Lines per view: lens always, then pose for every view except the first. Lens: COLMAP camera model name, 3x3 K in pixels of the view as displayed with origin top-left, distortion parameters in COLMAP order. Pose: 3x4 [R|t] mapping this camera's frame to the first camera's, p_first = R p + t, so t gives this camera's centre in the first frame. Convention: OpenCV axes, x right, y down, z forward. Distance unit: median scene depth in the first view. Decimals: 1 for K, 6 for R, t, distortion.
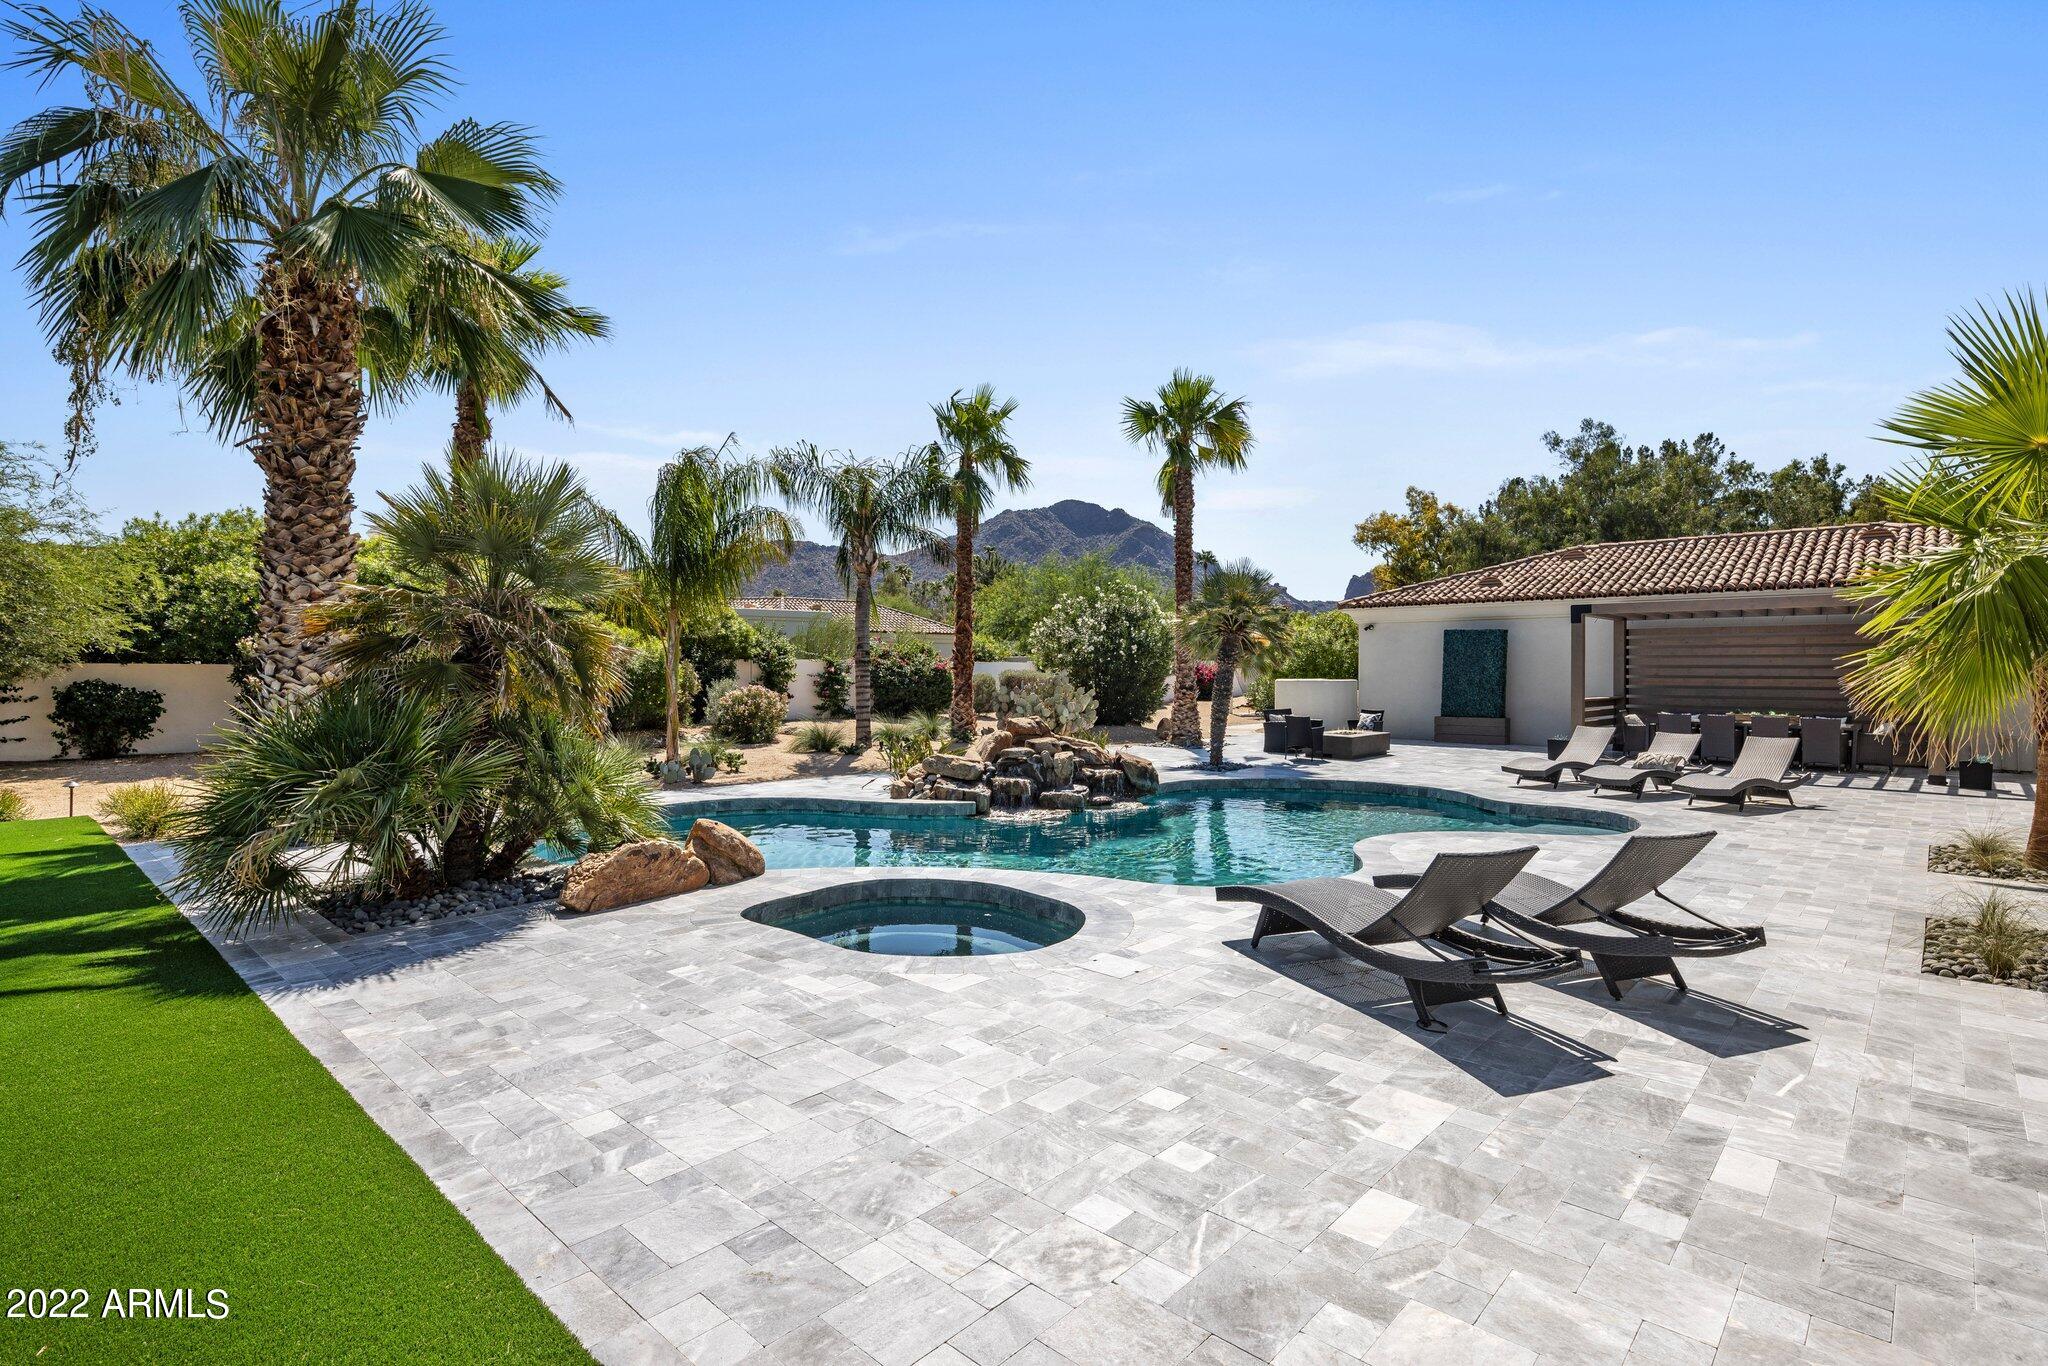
lens RADIAL K [[986.9, 0, 1029.2], [0, 986.9, 673.0], [0, 0, 1]] dist [0.006415, -0.001258]
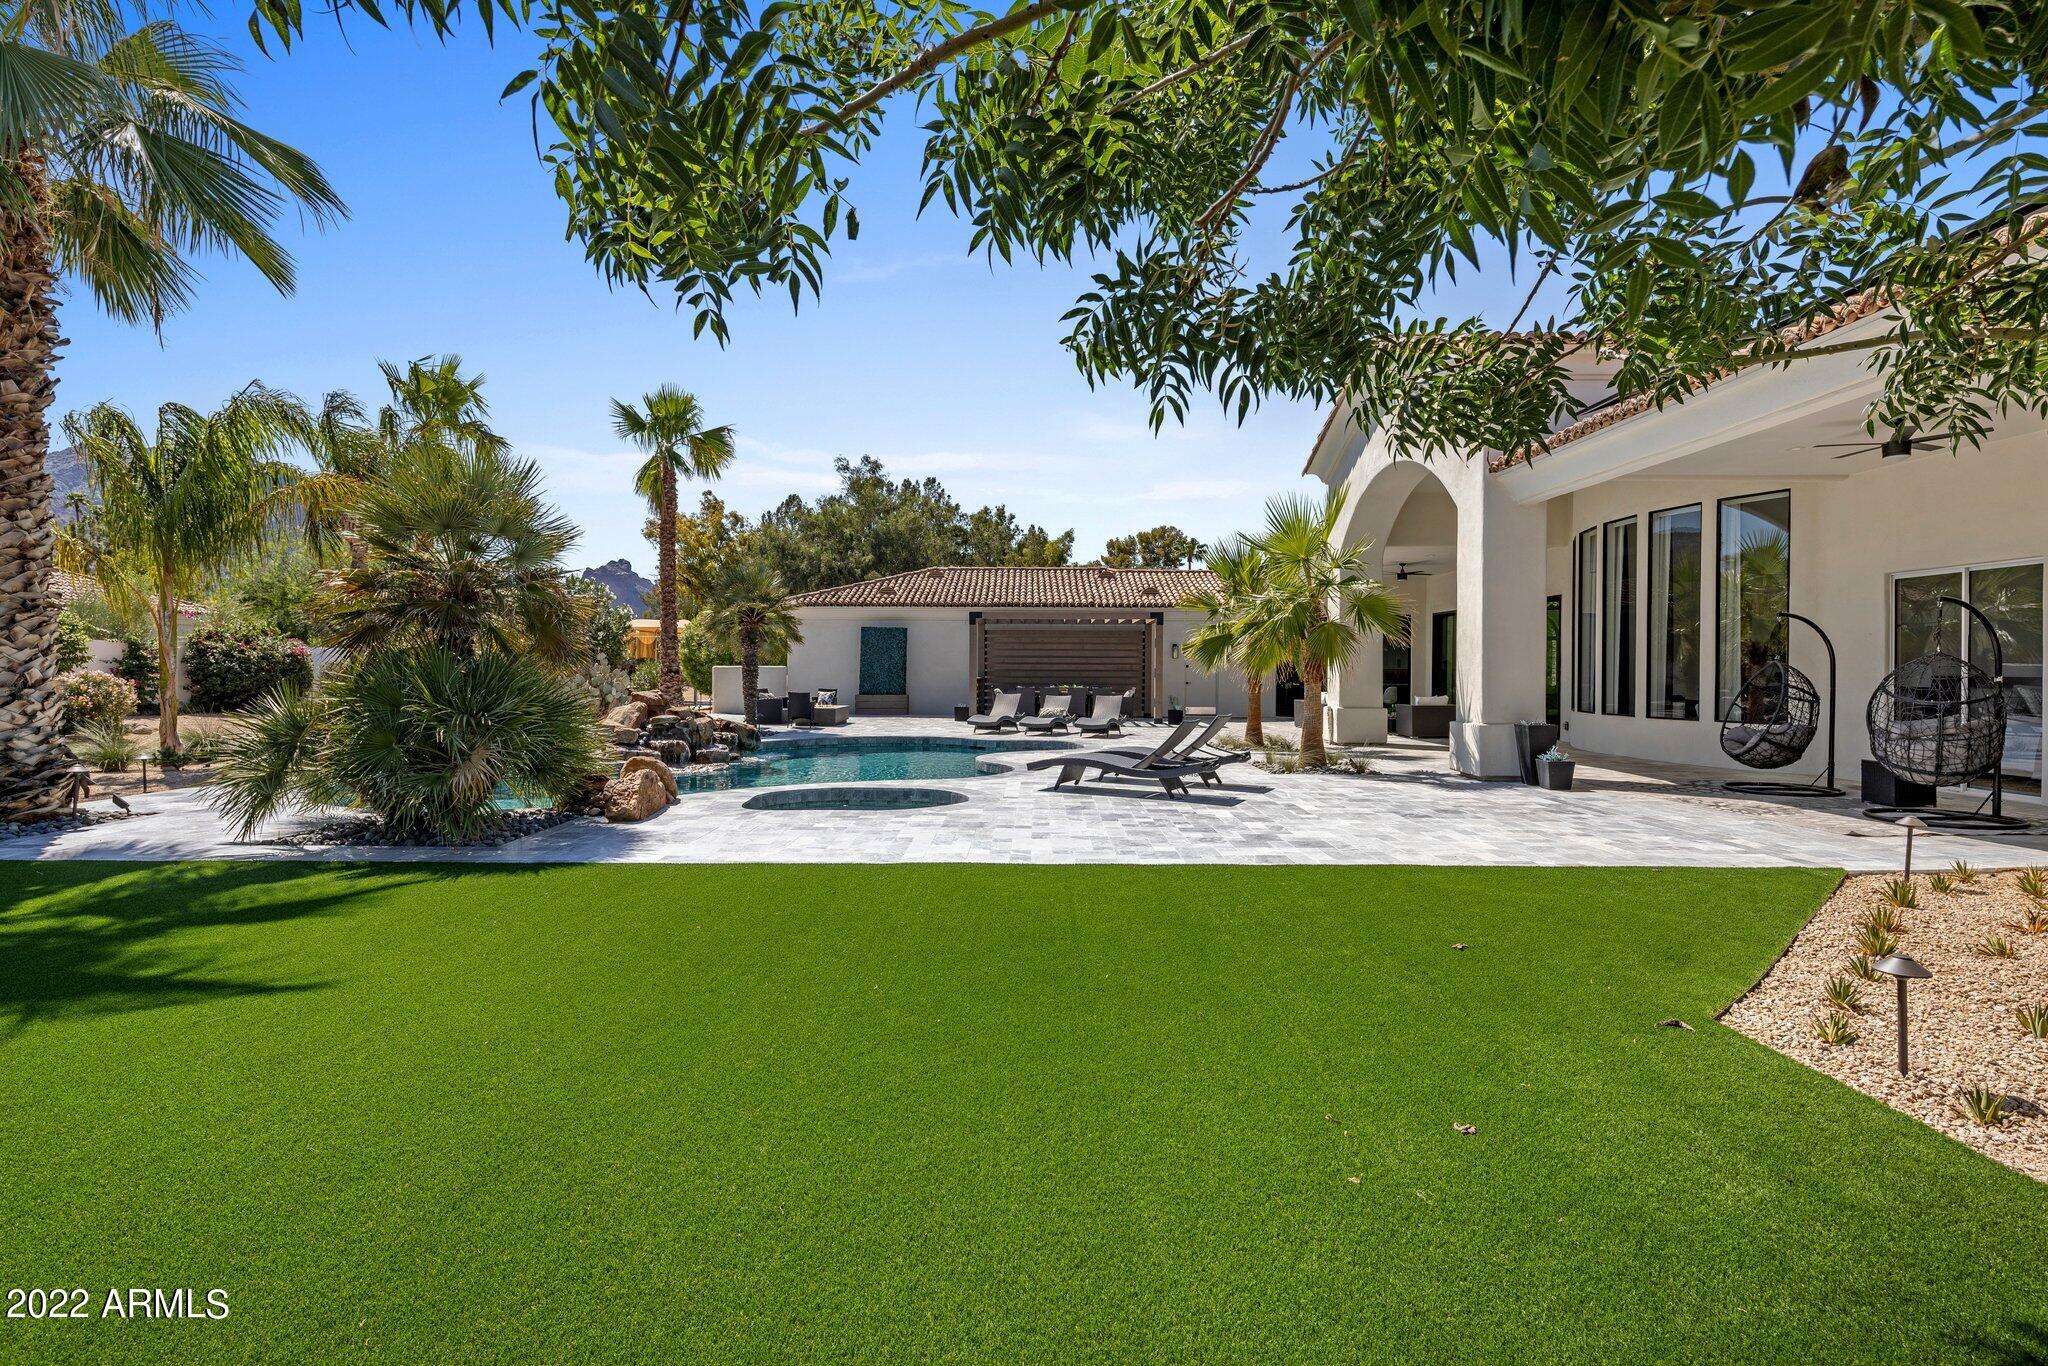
lens RADIAL K [[986.9, 0, 1033.3], [0, 986.9, 684.0], [0, 0, 1]] dist [0.006415, -0.001258]
pose [[0.744111, -0.008478, 0.668002, -0.442983], [-0.001053, 0.999903, 0.013862, 0.020425], [-0.668055, -0.011018, 0.744030, -0.154717]]
